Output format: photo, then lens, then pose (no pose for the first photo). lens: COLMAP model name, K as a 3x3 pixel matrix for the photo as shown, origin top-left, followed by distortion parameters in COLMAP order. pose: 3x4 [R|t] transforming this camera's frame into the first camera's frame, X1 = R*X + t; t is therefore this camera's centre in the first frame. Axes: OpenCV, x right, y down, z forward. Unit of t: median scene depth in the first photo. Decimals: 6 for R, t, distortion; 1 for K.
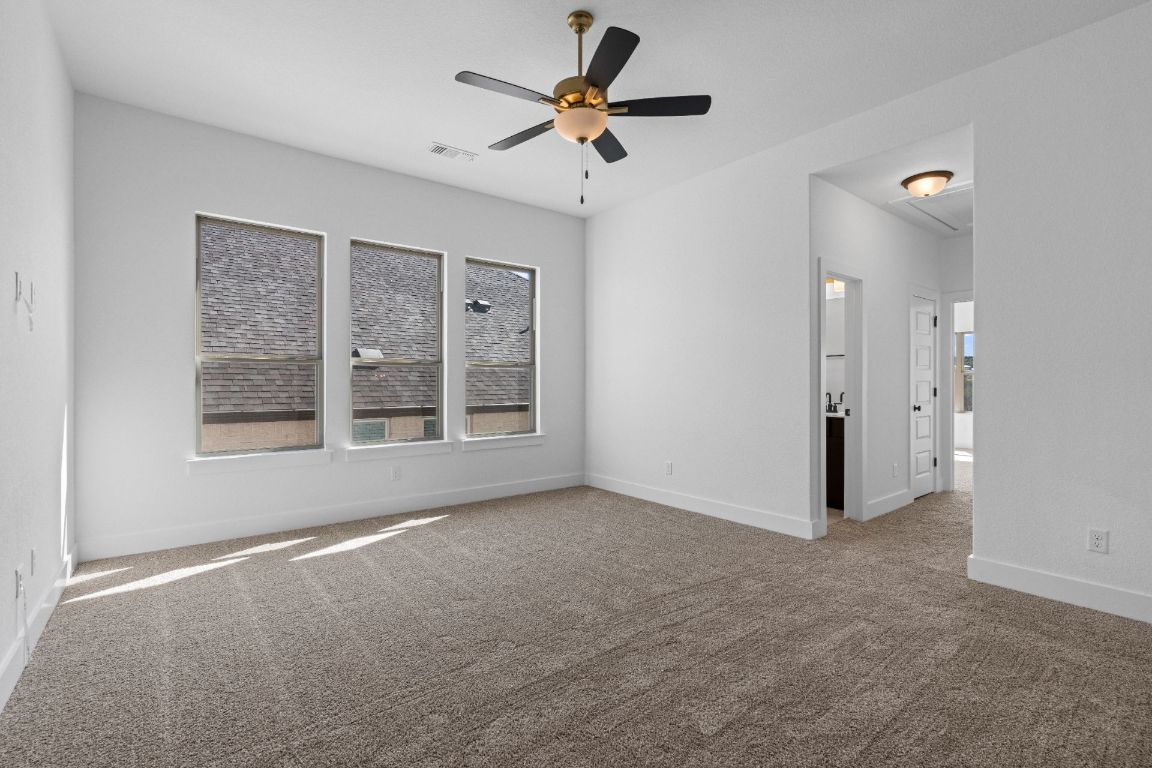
lens RADIAL K [[533.4, 0, 576.0], [0, 533.4, 384.0], [0, 0, 1]] dist [0.001492, 0.000324]
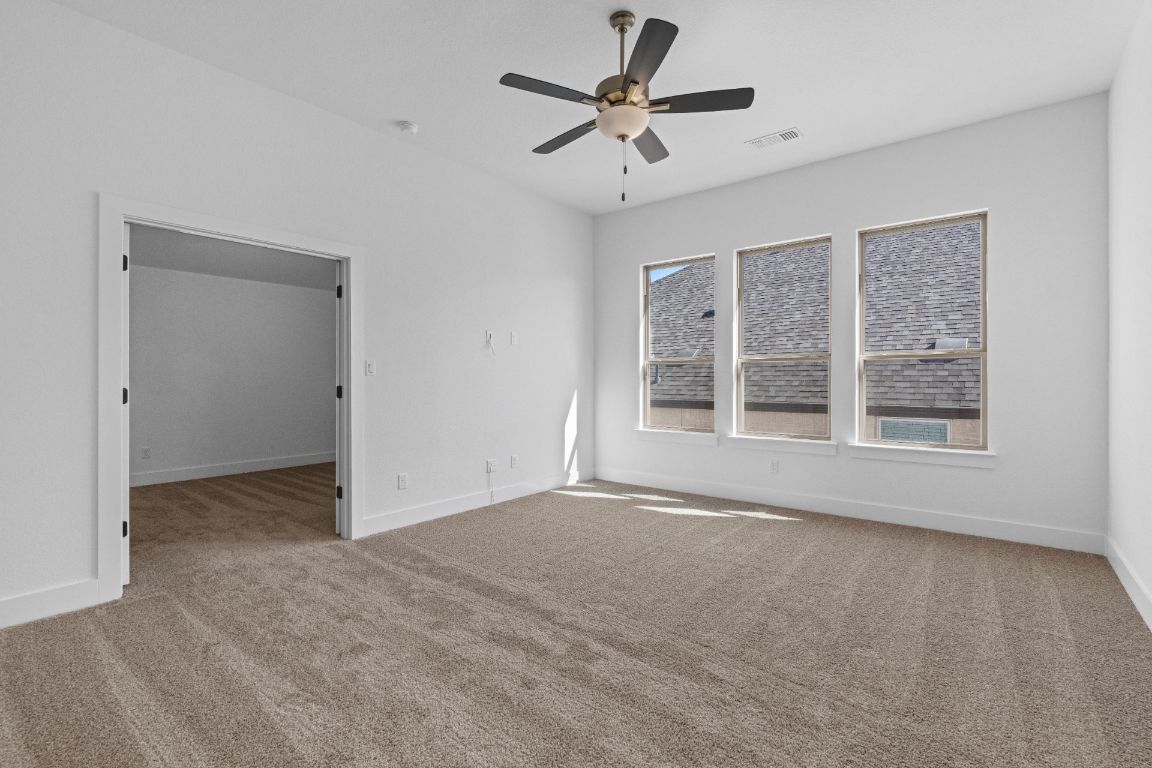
lens RADIAL K [[514.0, 0, 577.8], [0, 514.0, 380.4], [0, 0, 1]] dist [-0.000313, 0.000182]
pose [[0.227928, 0.004101, -0.973669, 0.550777], [-0.001663, 0.999991, 0.003822, -0.001323], [0.973676, 0.000748, 0.227933, 0.407438]]
